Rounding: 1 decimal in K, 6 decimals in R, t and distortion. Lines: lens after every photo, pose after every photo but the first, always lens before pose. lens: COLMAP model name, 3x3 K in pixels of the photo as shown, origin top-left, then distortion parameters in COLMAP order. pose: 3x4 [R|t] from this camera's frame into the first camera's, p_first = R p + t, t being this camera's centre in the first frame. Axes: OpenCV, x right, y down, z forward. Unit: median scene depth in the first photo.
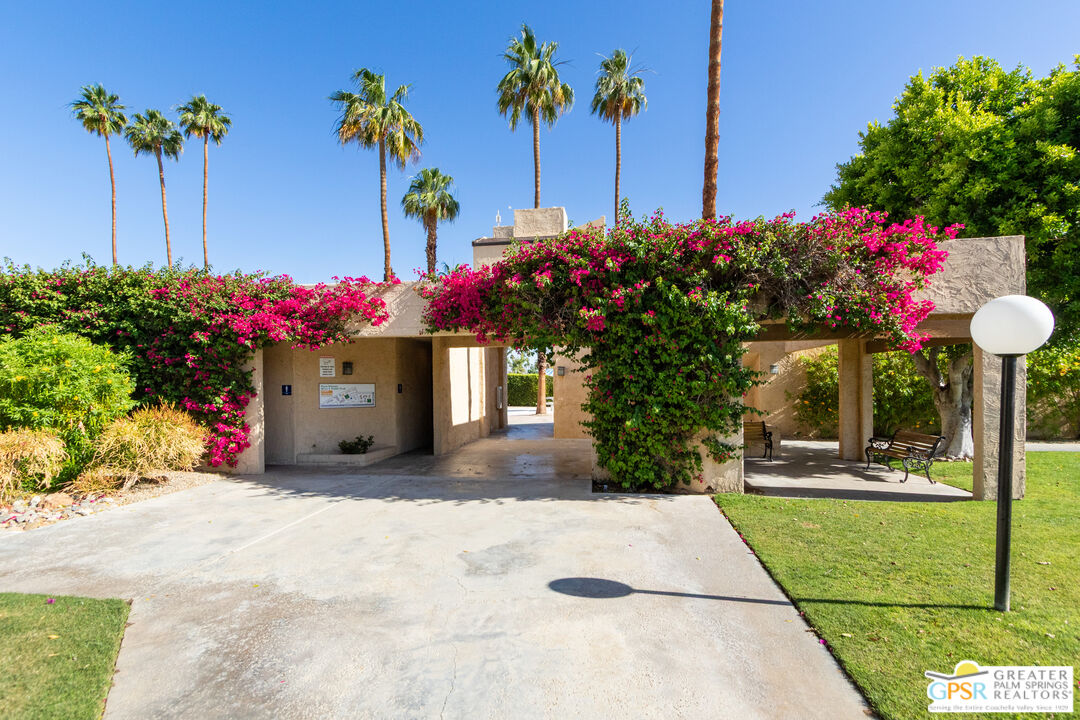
lens RADIAL K [[512.2, 0, 539.2], [0, 512.2, 414.4], [0, 0, 1]] dist [0.004483, -0.000483]
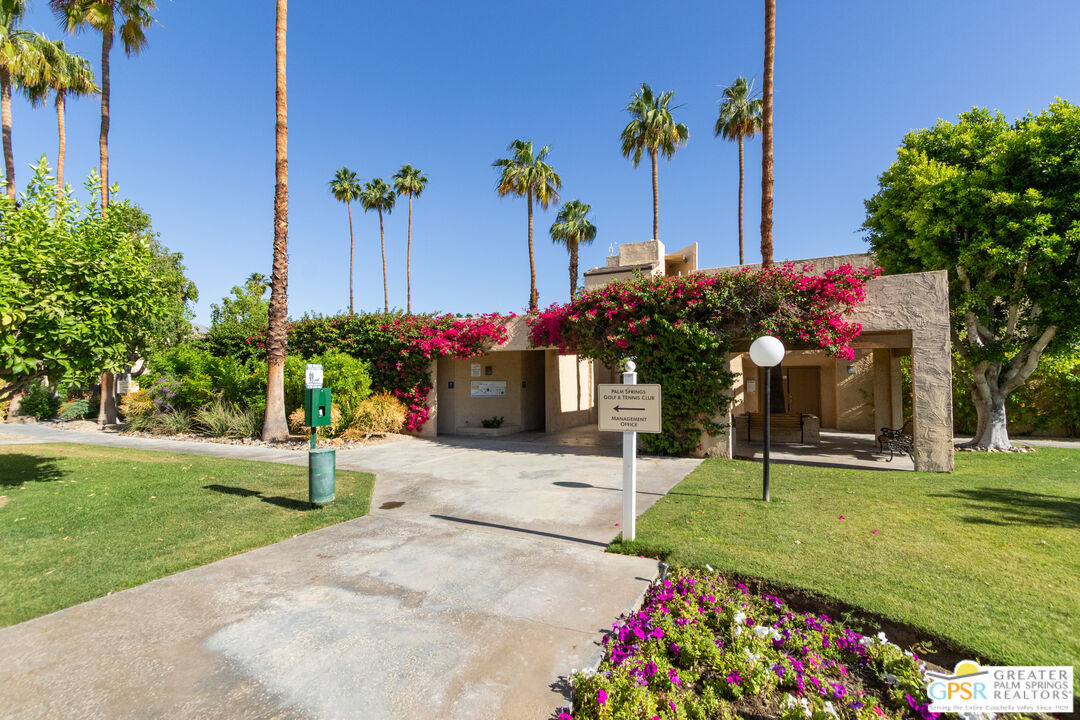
lens RADIAL K [[512.2, 0, 539.2], [0, 512.2, 414.4], [0, 0, 1]] dist [0.004483, -0.000483]
pose [[0.948383, 0.024775, -0.316158, 0.287046], [-0.023582, 0.999693, 0.007598, 0.027059], [0.316249, 0.000250, 0.948676, -0.439027]]
